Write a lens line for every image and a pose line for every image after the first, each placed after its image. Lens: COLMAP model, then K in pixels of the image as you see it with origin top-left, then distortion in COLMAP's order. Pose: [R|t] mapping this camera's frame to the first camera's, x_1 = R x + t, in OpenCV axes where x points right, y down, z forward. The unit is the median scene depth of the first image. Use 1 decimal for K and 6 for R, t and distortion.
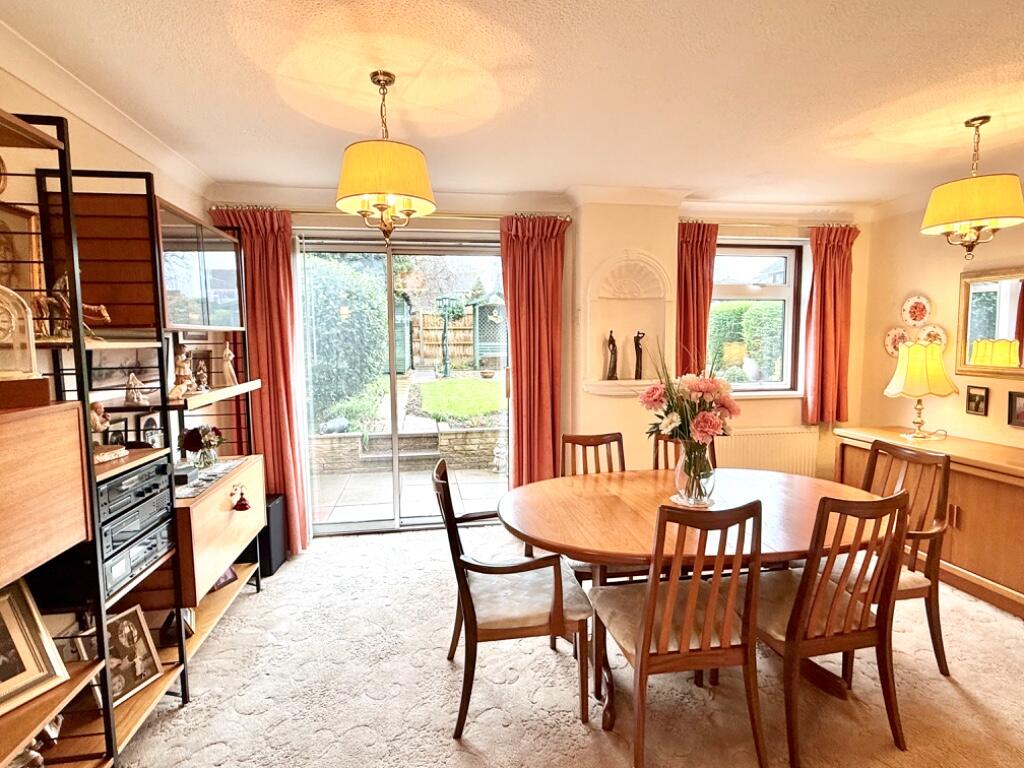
lens RADIAL K [[532.7, 0, 511.5], [0, 532.7, 384.8], [0, 0, 1]] dist [-0.002836, -0.000141]
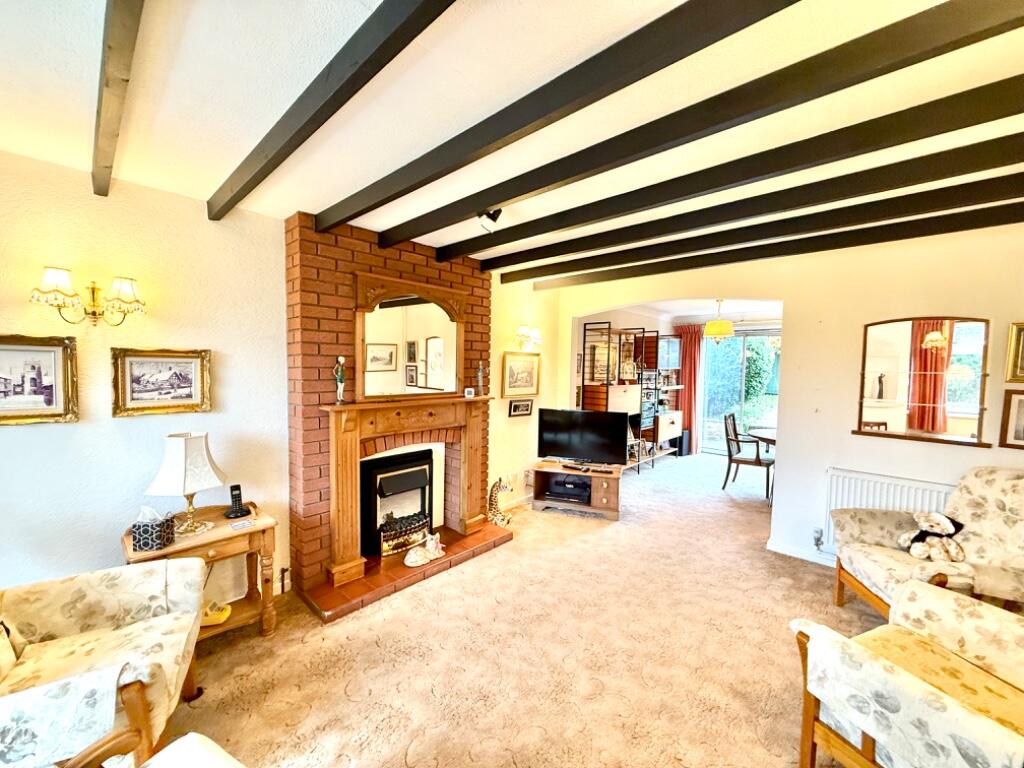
lens RADIAL K [[411.0, 0, 508.5], [0, 411.0, 384.9], [0, 0, 1]] dist [-0.000868, 0.000002]
pose [[0.621724, 0.056286, -0.781211, 0.726234], [-0.088889, 0.996041, 0.001023, 0.074557], [0.778176, 0.068805, 0.624266, -1.215716]]
